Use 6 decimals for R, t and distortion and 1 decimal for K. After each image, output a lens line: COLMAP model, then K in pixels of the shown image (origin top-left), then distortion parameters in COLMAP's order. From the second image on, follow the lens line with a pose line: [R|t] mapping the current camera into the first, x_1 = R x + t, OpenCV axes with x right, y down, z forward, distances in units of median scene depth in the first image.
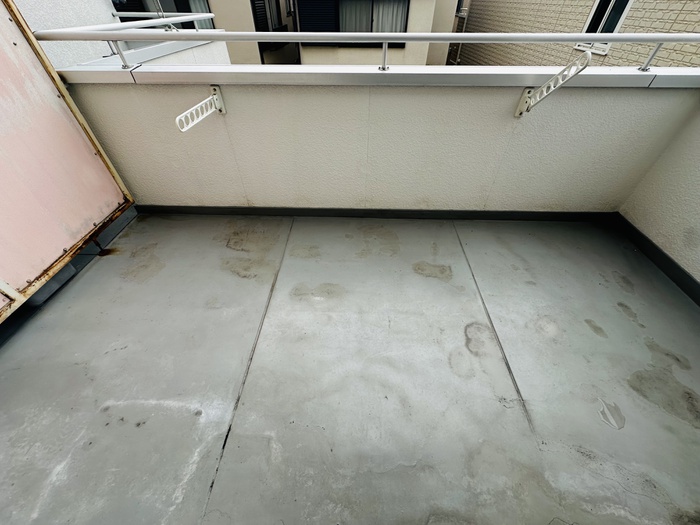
lens RADIAL K [[277.1, 0, 348.3], [0, 277.1, 262.5], [0, 0, 1]] dist [-0.000361, 0.000932]
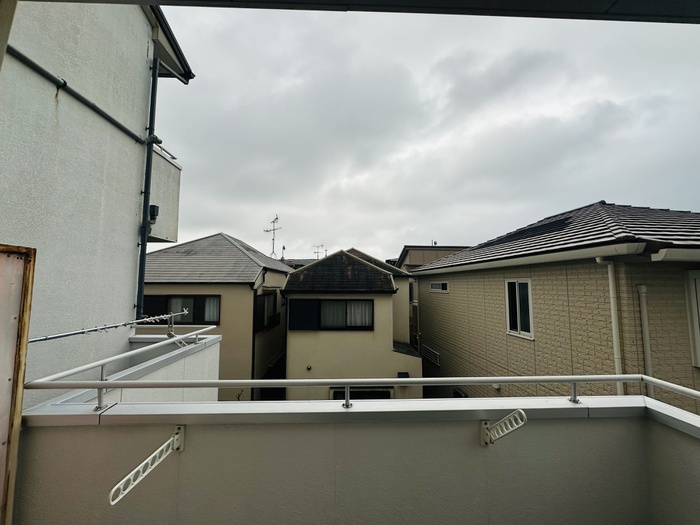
lens RADIAL K [[277.1, 0, 348.8], [0, 277.1, 265.9], [0, 0, 1]] dist [-0.000361, 0.000932]
pose [[0.998122, 0.009081, 0.060587, 0.060366], [0.038389, 0.678014, -0.734045, -0.264760], [-0.047745, 0.734993, 0.676392, -0.132763]]
